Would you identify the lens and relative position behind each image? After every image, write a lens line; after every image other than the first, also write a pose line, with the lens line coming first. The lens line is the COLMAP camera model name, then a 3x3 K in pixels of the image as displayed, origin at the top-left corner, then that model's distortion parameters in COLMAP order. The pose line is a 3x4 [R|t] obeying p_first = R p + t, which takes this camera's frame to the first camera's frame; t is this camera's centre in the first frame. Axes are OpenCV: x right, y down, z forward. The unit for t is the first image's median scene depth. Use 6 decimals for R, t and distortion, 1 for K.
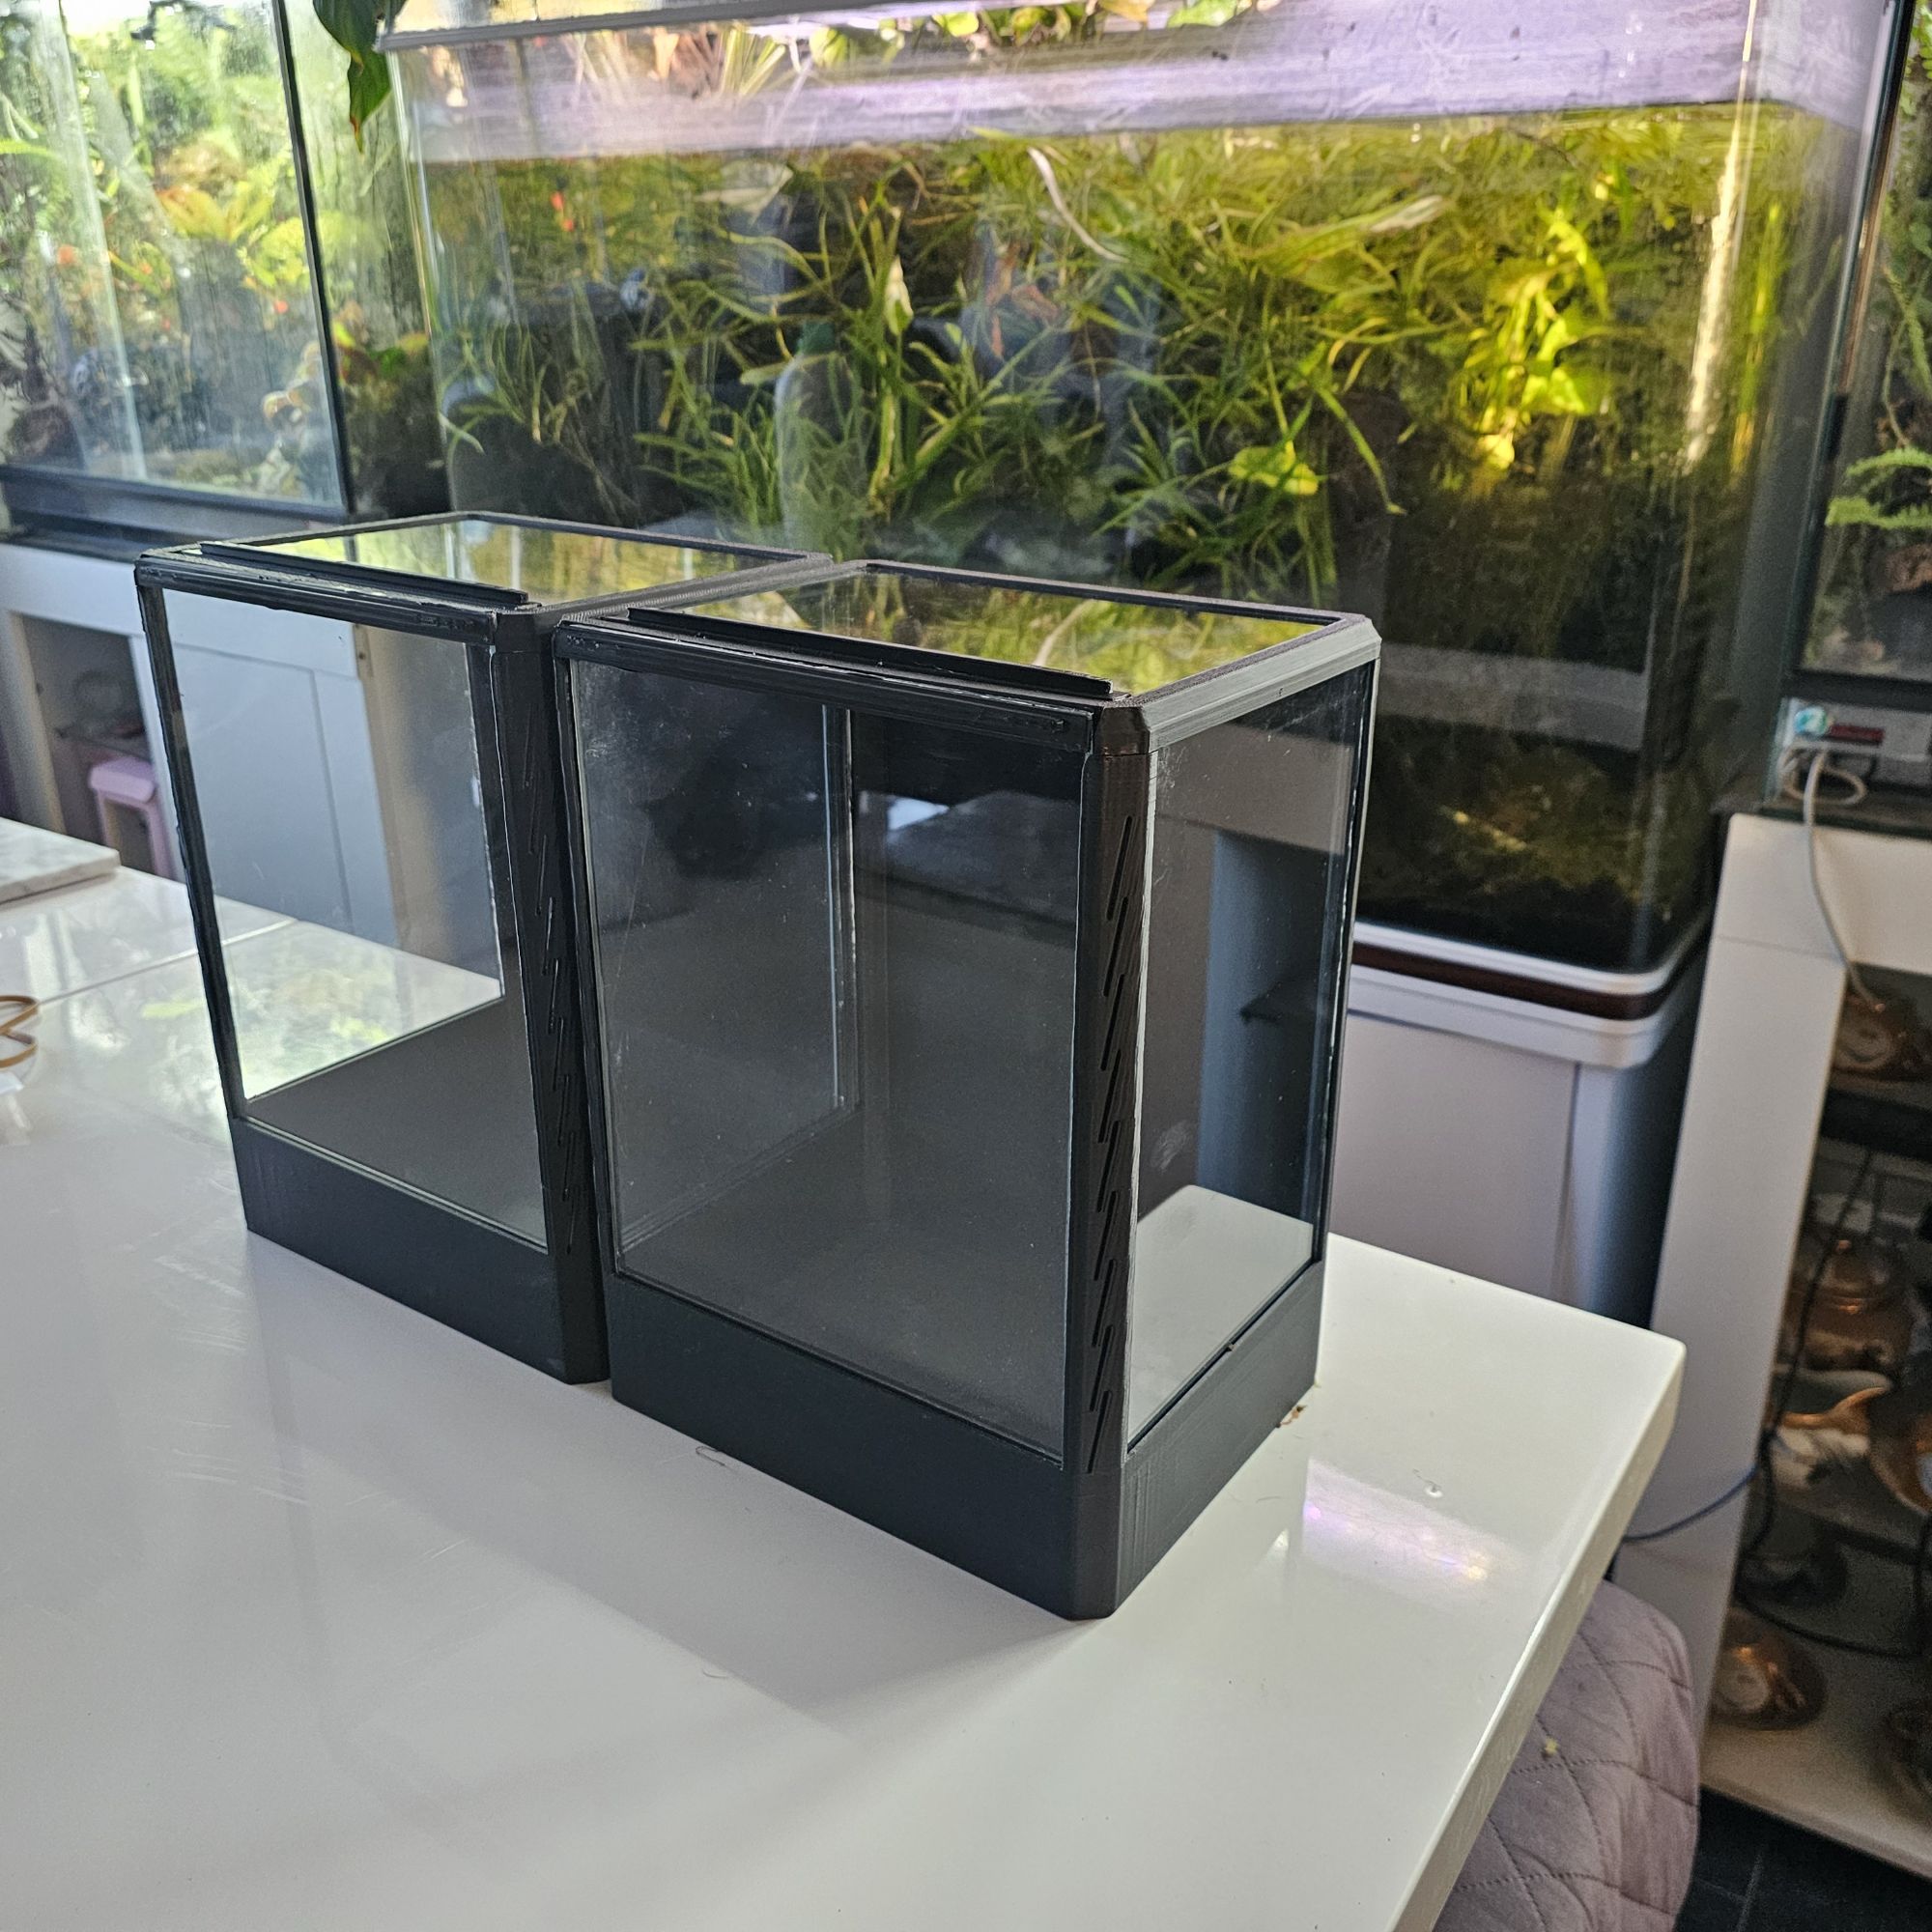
lens RADIAL K [[1705.9, 0, 966.0], [0, 1705.9, 966.0], [0, 0, 1]] dist [-0.004652, -0.006465]
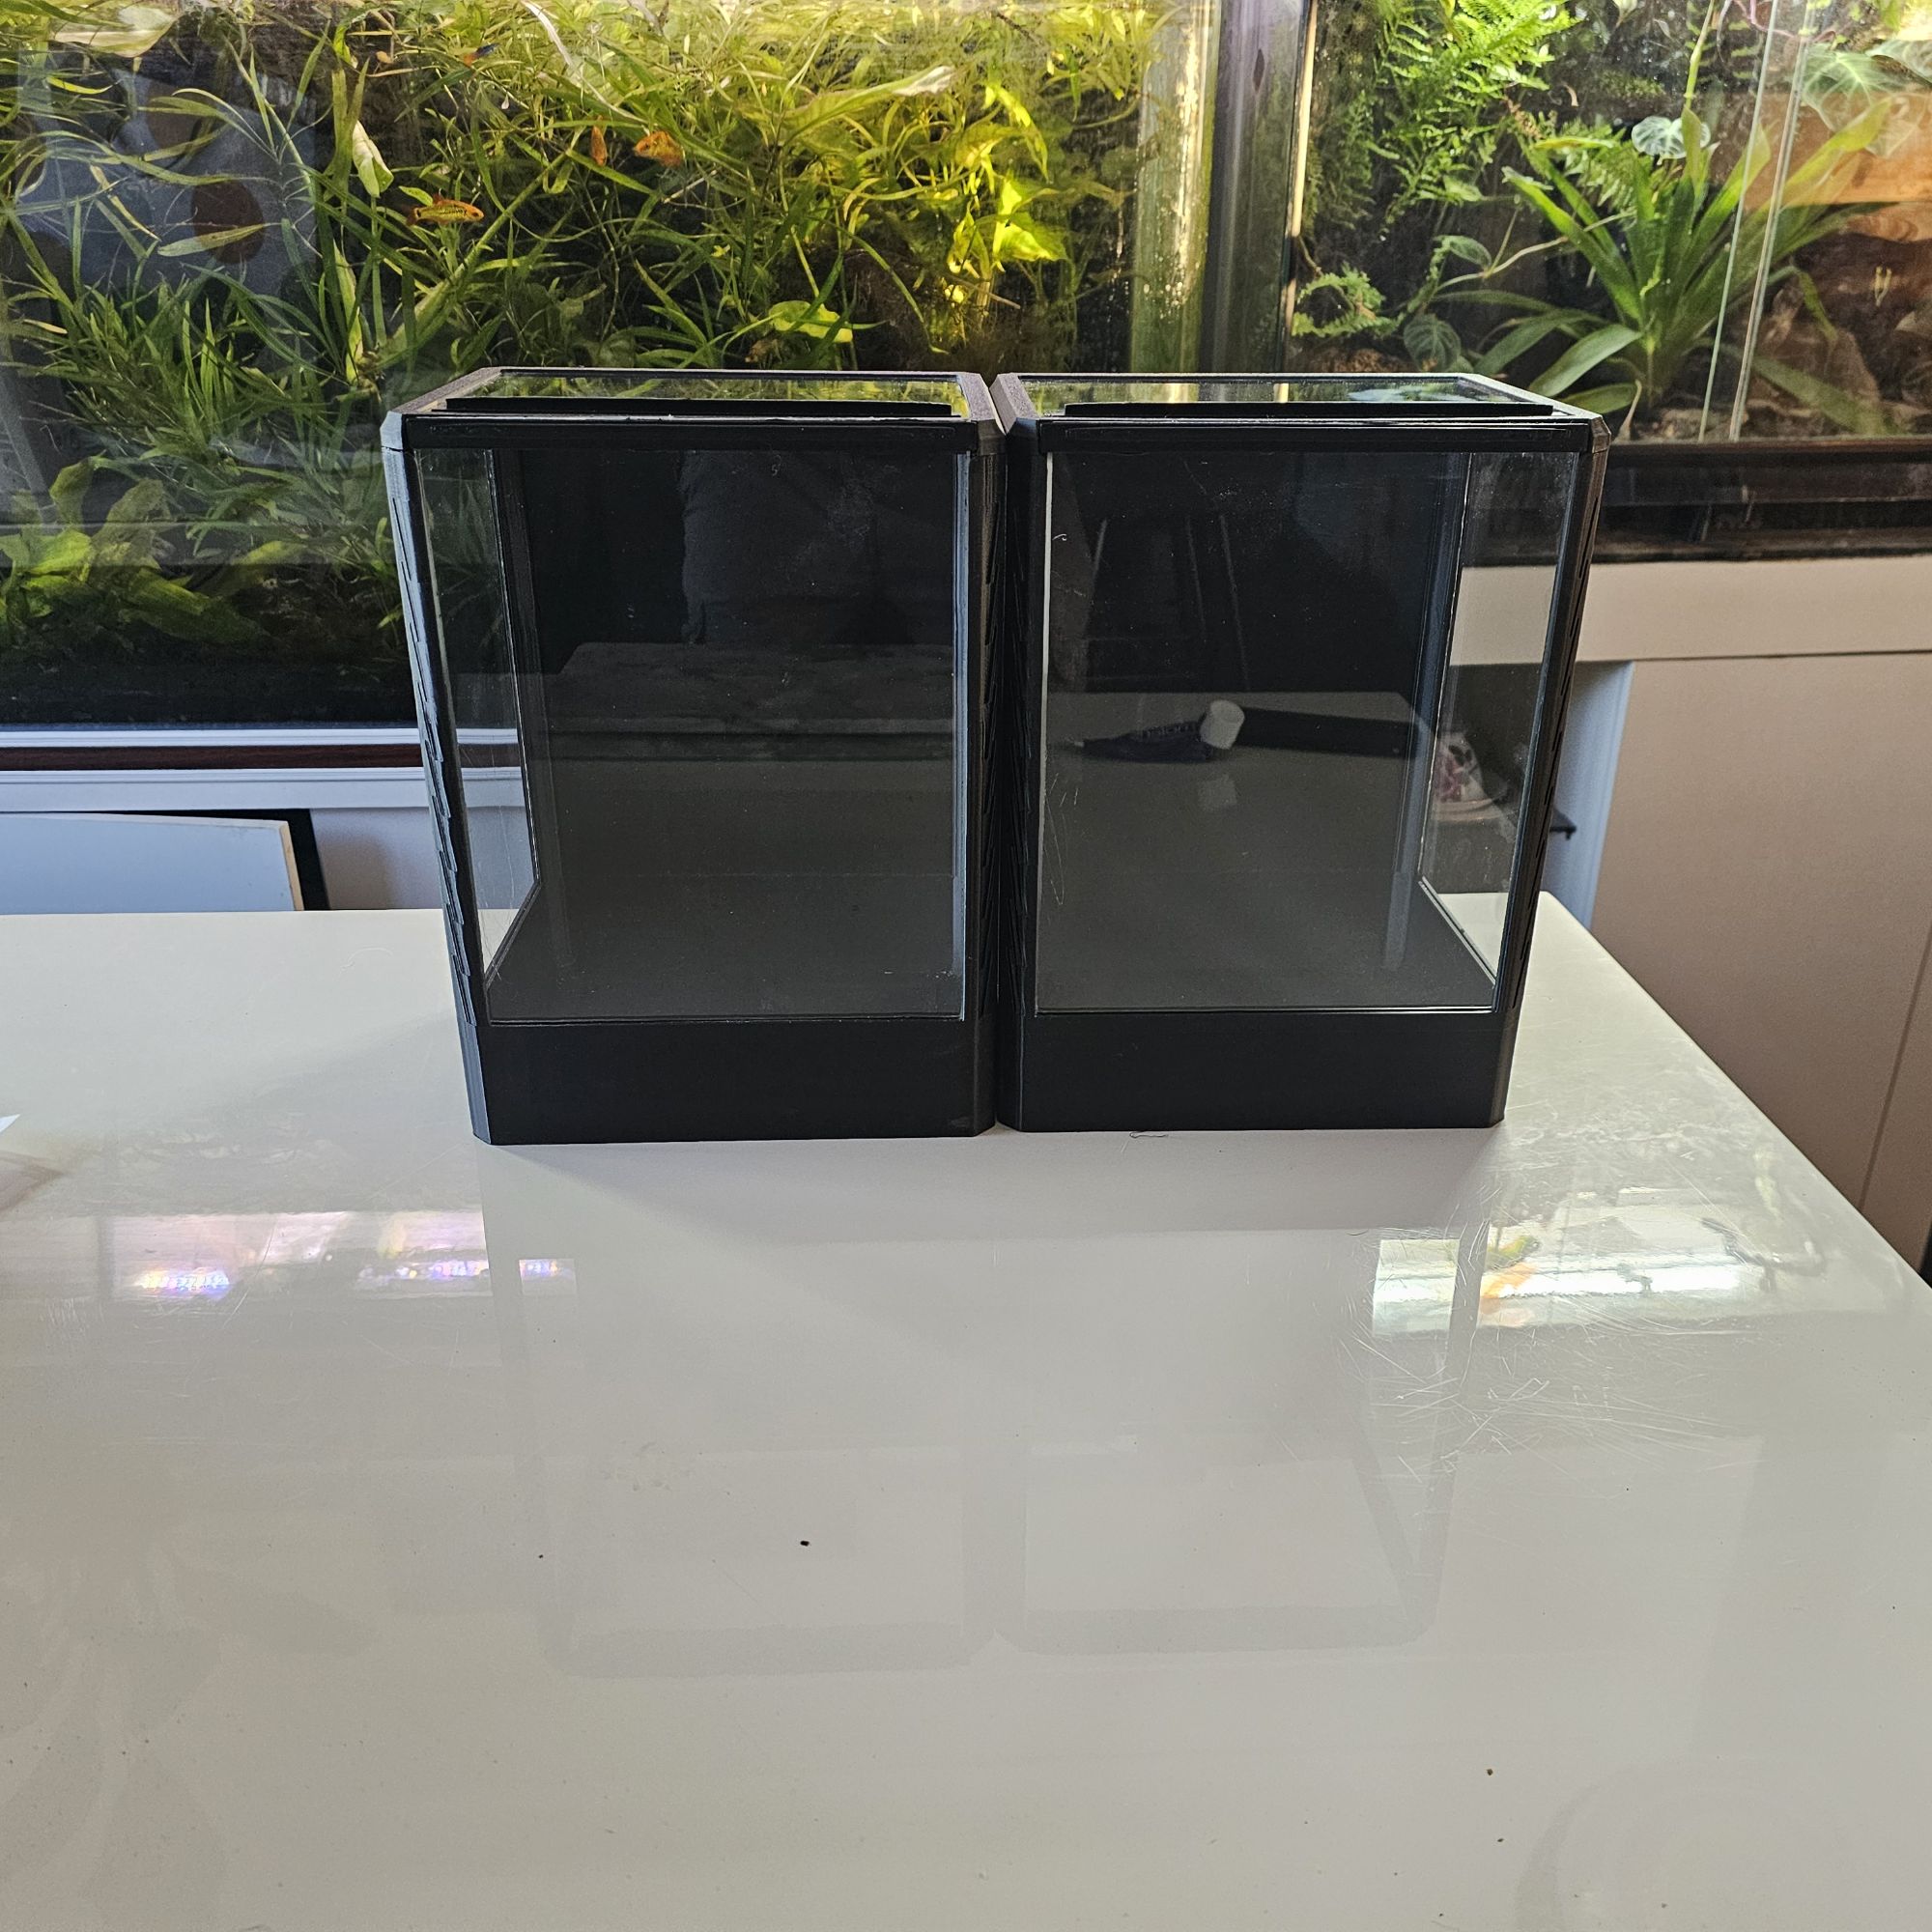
lens RADIAL K [[1714.2, 0, 966.0], [0, 1714.2, 966.0], [0, 0, 1]] dist [0.007191, -0.012623]
pose [[0.802413, -0.247090, 0.543212, -0.491132], [0.216322, 0.968780, 0.121124, -0.000468], [-0.556182, 0.020317, 0.830812, 0.037347]]
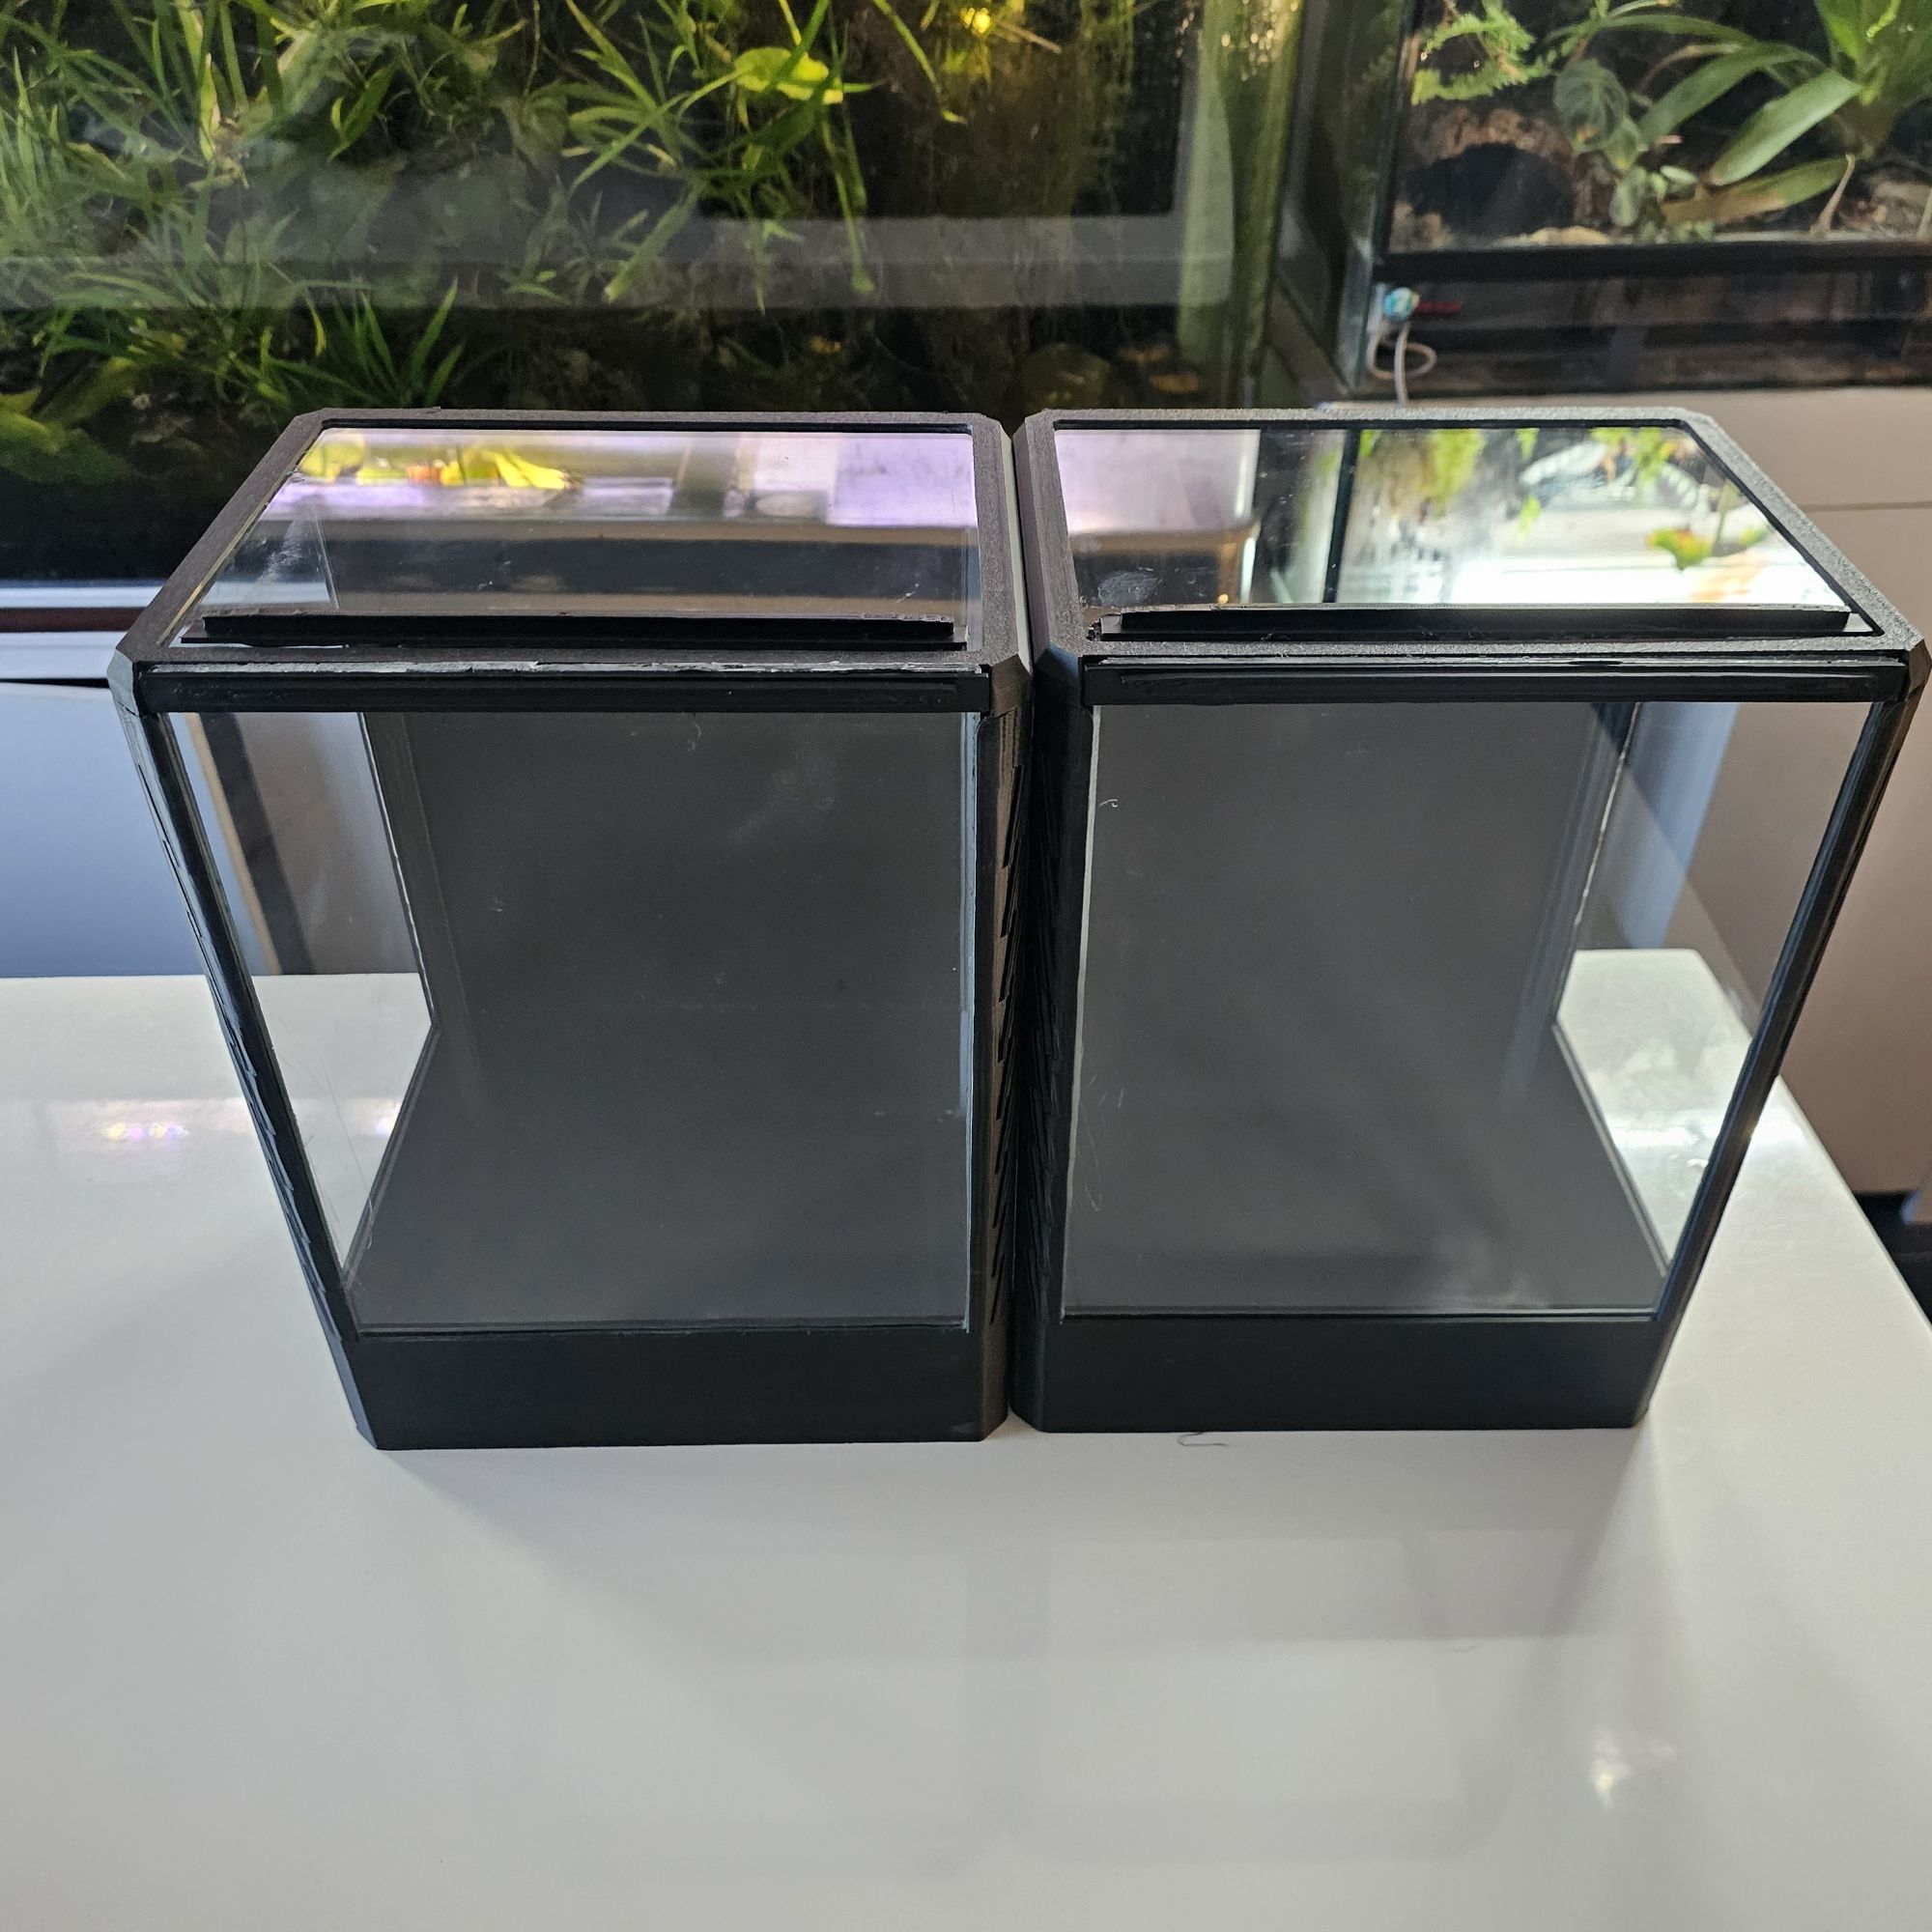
lens RADIAL K [[1736.5, 0, 966.0], [0, 1736.5, 966.0], [0, 0, 1]] dist [-0.005215, 0.001241]
pose [[0.812114, -0.357659, 0.461032, -0.340447], [0.211997, 0.916982, 0.337938, -0.174342], [-0.543624, -0.176706, 0.820517, 0.179739]]
